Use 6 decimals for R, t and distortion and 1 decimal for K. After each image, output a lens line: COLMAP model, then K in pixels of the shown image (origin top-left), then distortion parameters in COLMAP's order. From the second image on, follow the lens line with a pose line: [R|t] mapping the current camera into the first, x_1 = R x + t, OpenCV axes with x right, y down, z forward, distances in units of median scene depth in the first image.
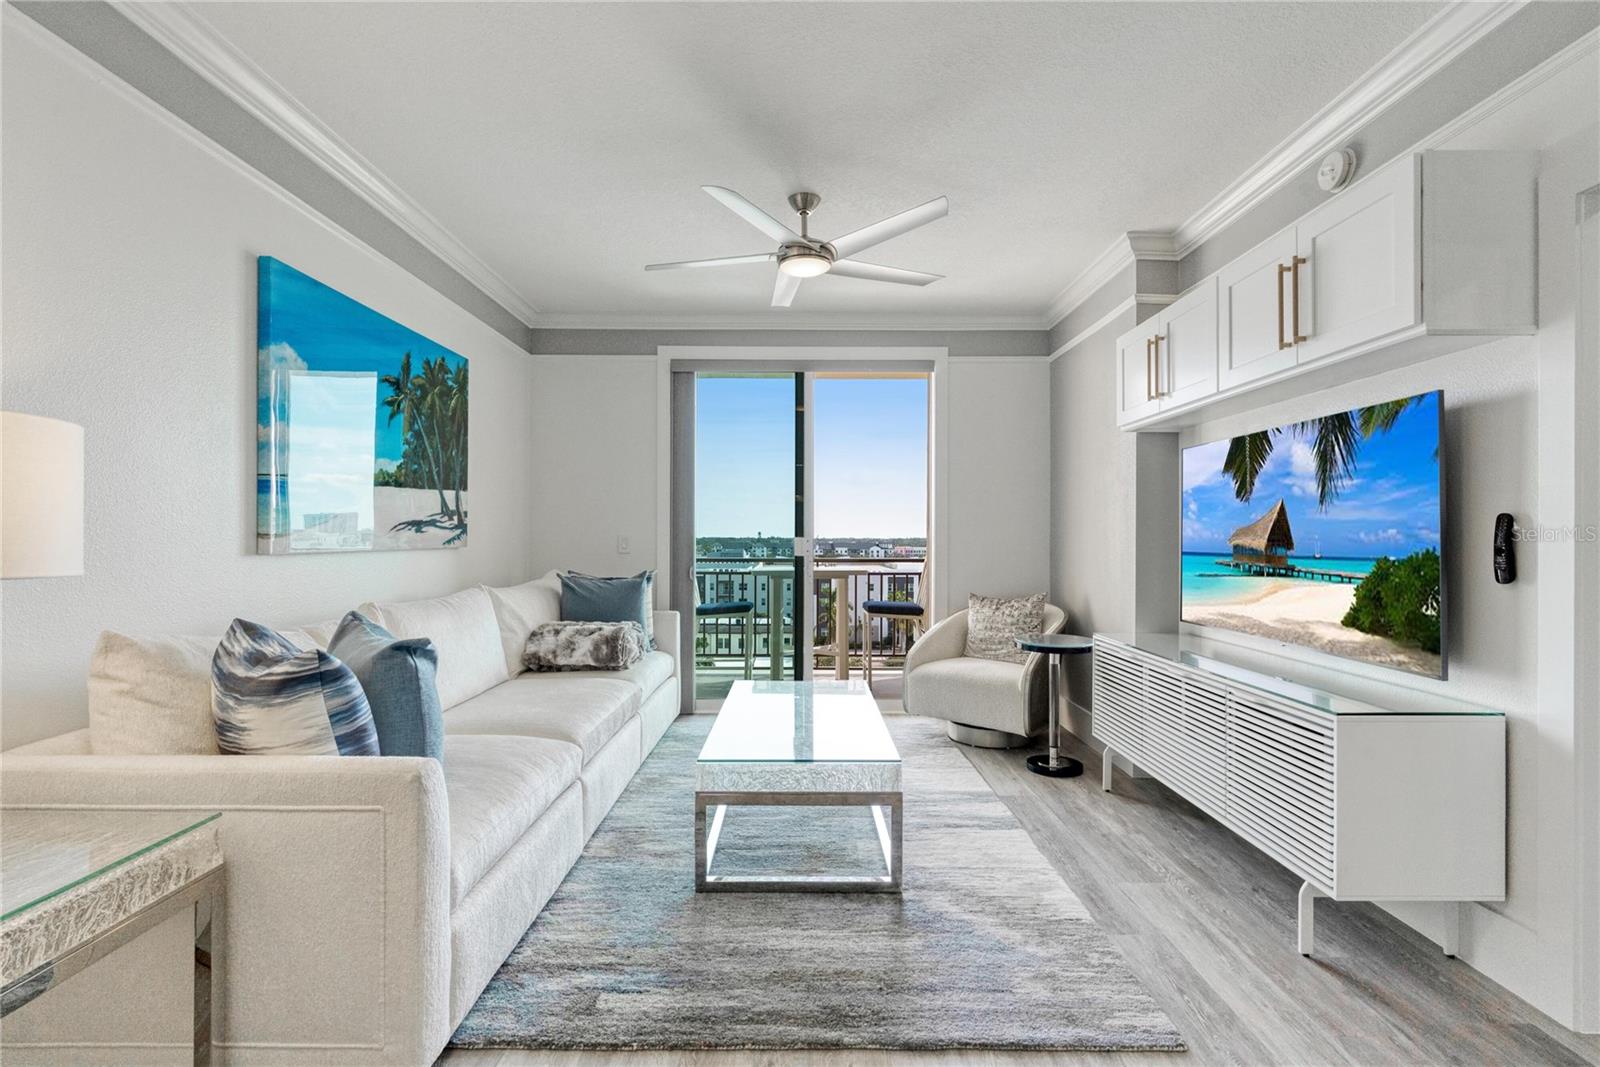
lens RADIAL K [[713.4, 0, 803.1], [0, 713.4, 536.1], [0, 0, 1]] dist [-0.001091, 0.000186]
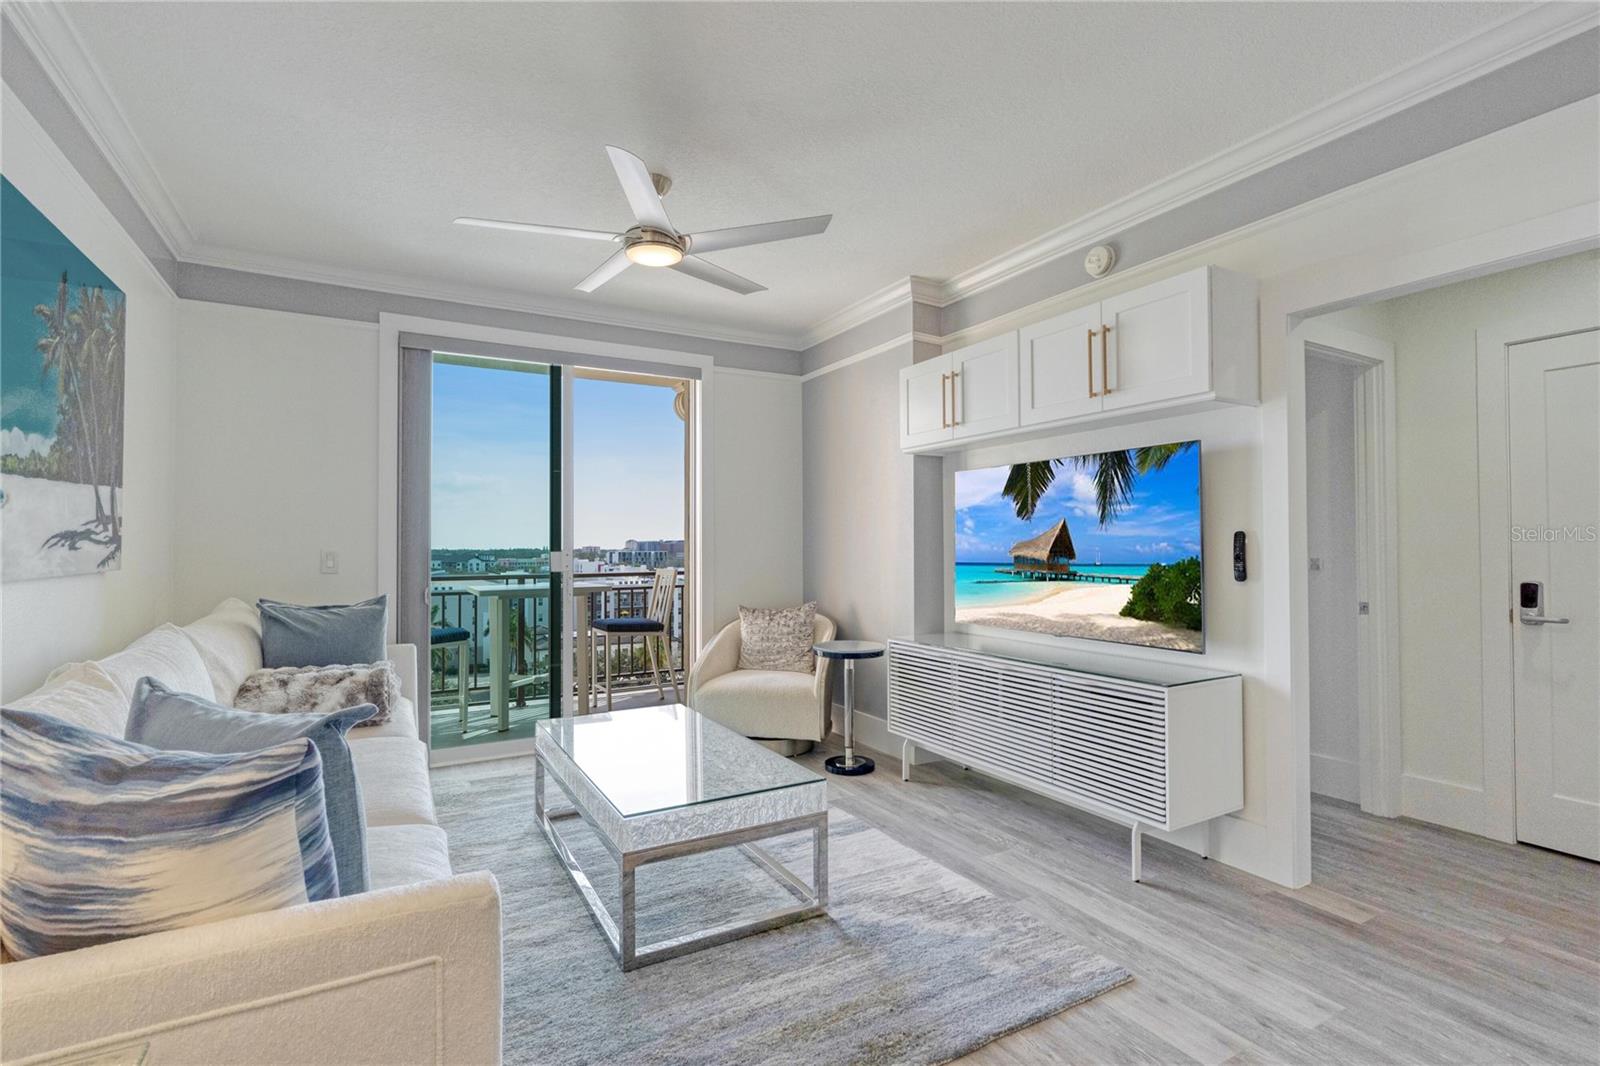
lens RADIAL K [[733.8, 0, 785.2], [0, 733.8, 536.5], [0, 0, 1]] dist [-0.003397, 0.000705]
pose [[0.875456, 0.001646, 0.483295, -0.352692], [0.004007, 0.999935, -0.010664, -0.008837], [-0.483281, 0.011272, 0.875393, 0.118871]]
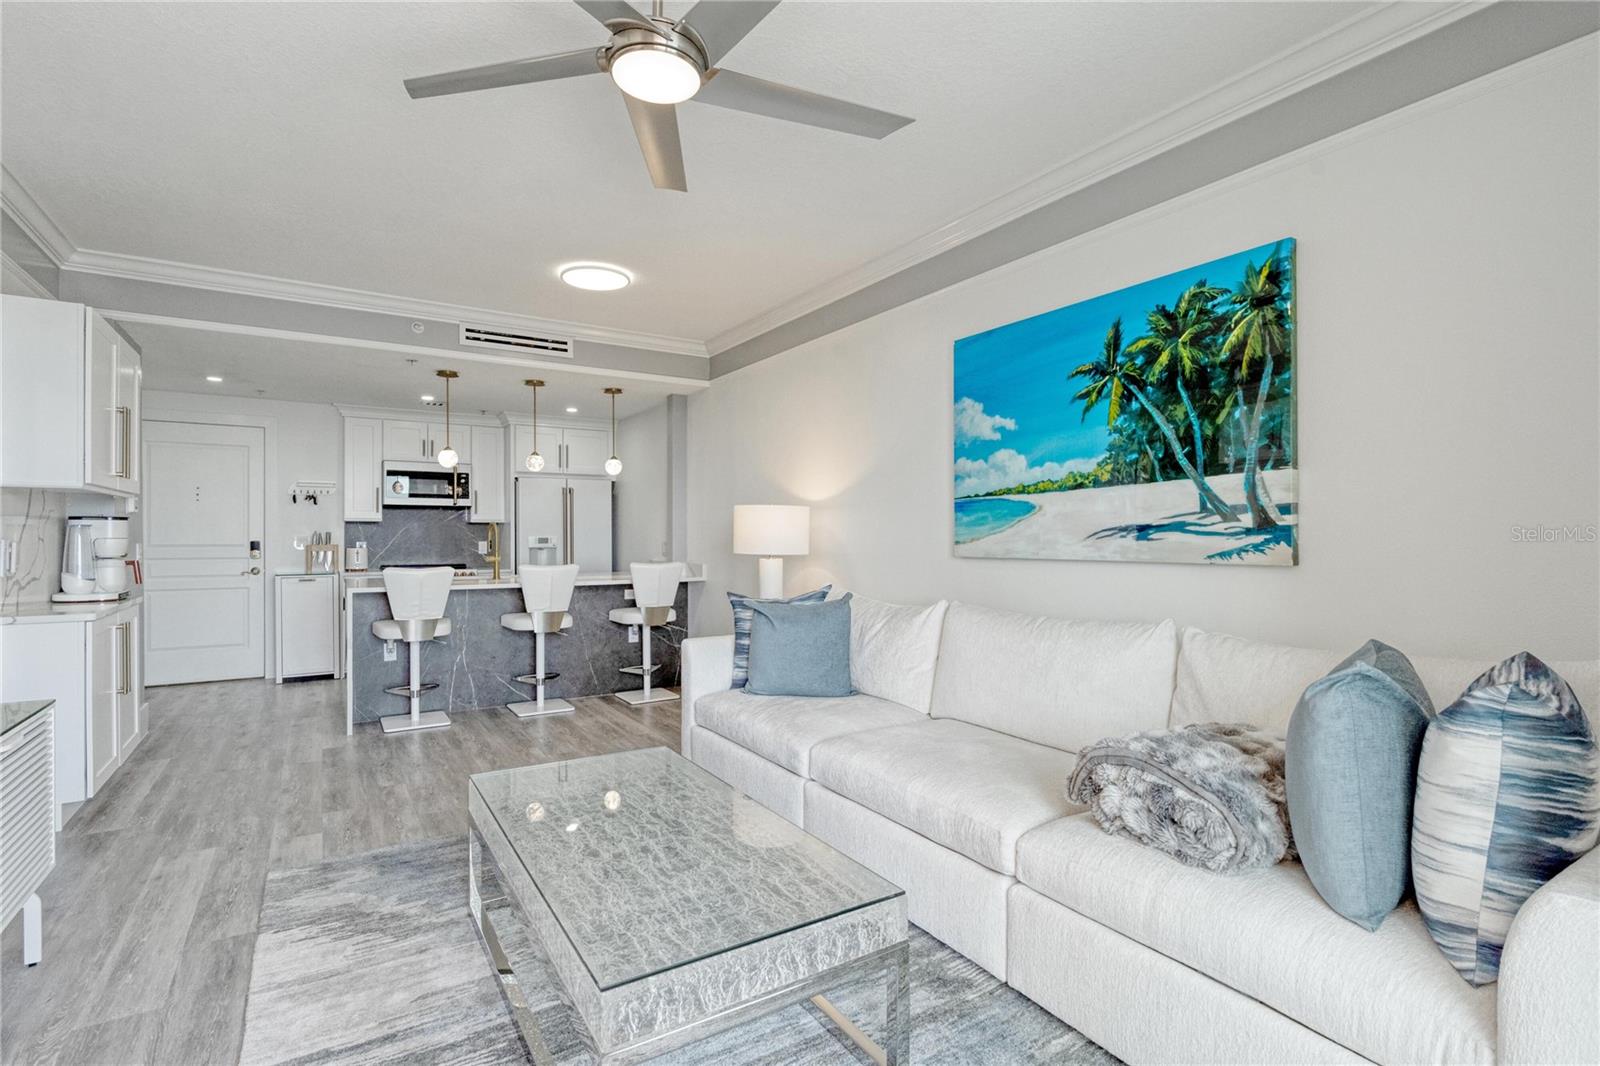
lens RADIAL K [[756.1, 0, 784.2], [0, 756.1, 534.7], [0, 0, 1]] dist [-0.021336, 0.000130]
pose [[-0.853392, -0.004944, -0.521247, 0.261563], [-0.003690, 0.999987, -0.003444, -0.008121], [0.521257, -0.001016, -0.853399, 1.801278]]
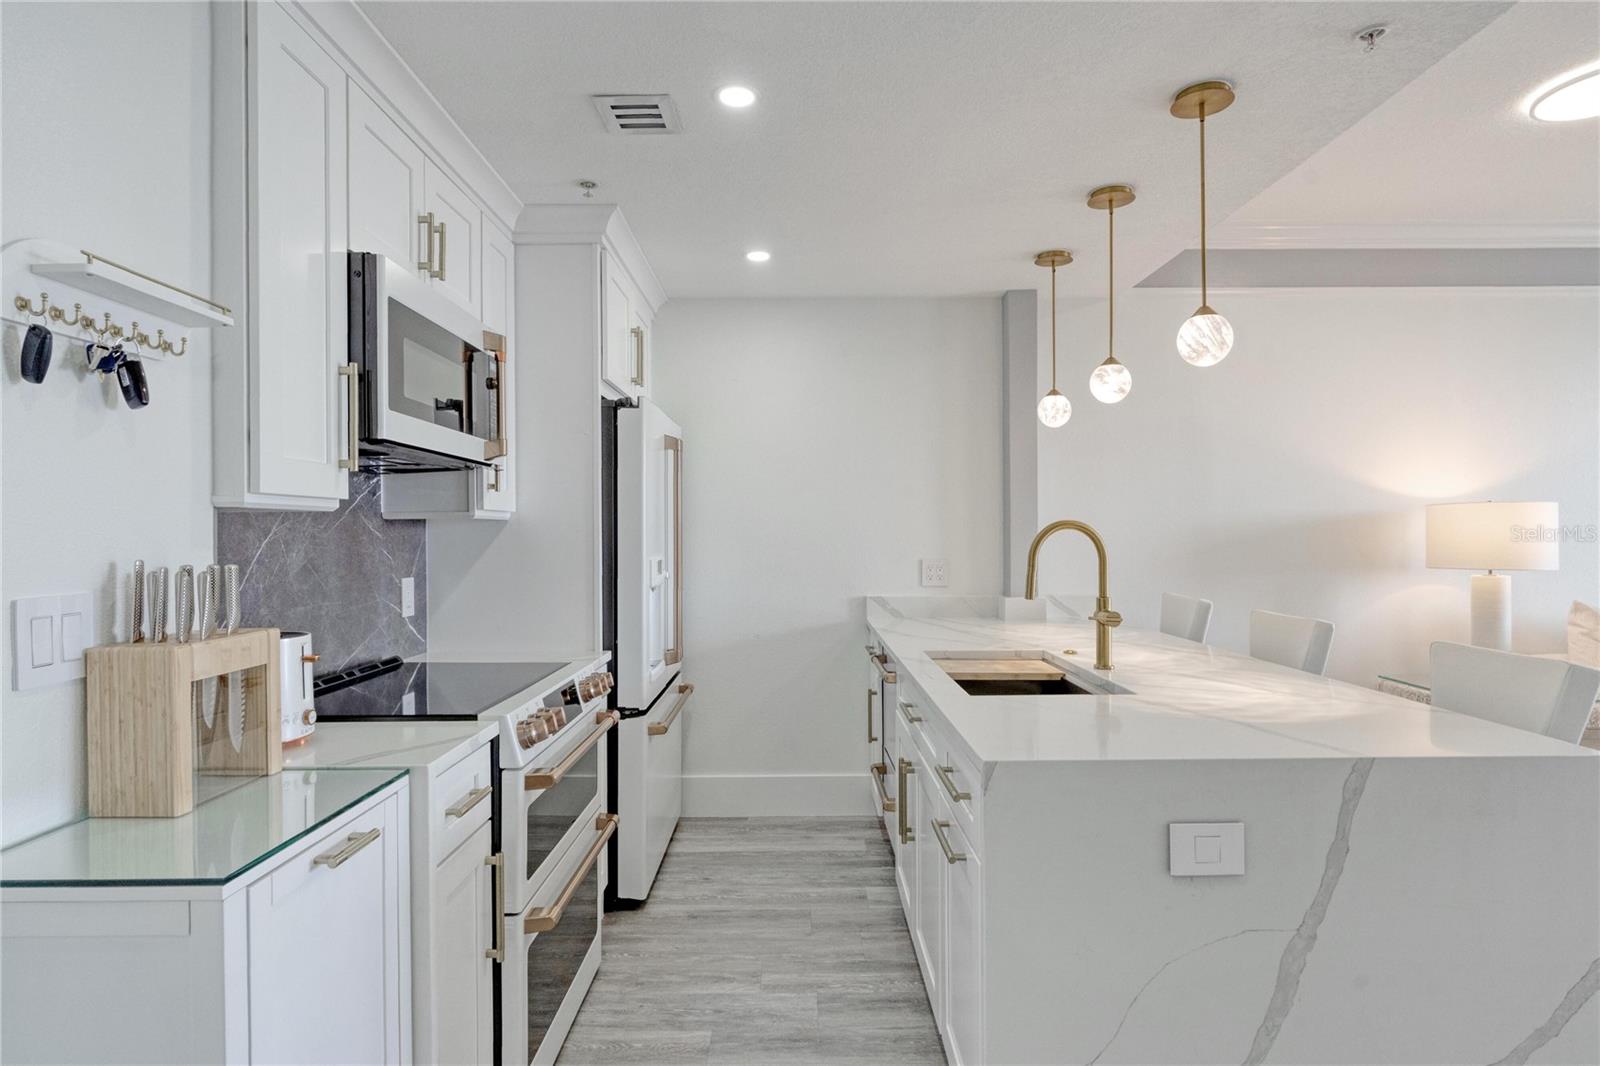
lens RADIAL K [[860.4, 0, 795.0], [0, 860.4, 531.0], [0, 0, 1]] dist [-0.000495, -0.000148]
pose [[0.022343, -0.005583, -0.999735, 0.765749], [0.007551, 0.999957, -0.005415, -0.033936], [0.999722, -0.007428, 0.022384, -0.660992]]
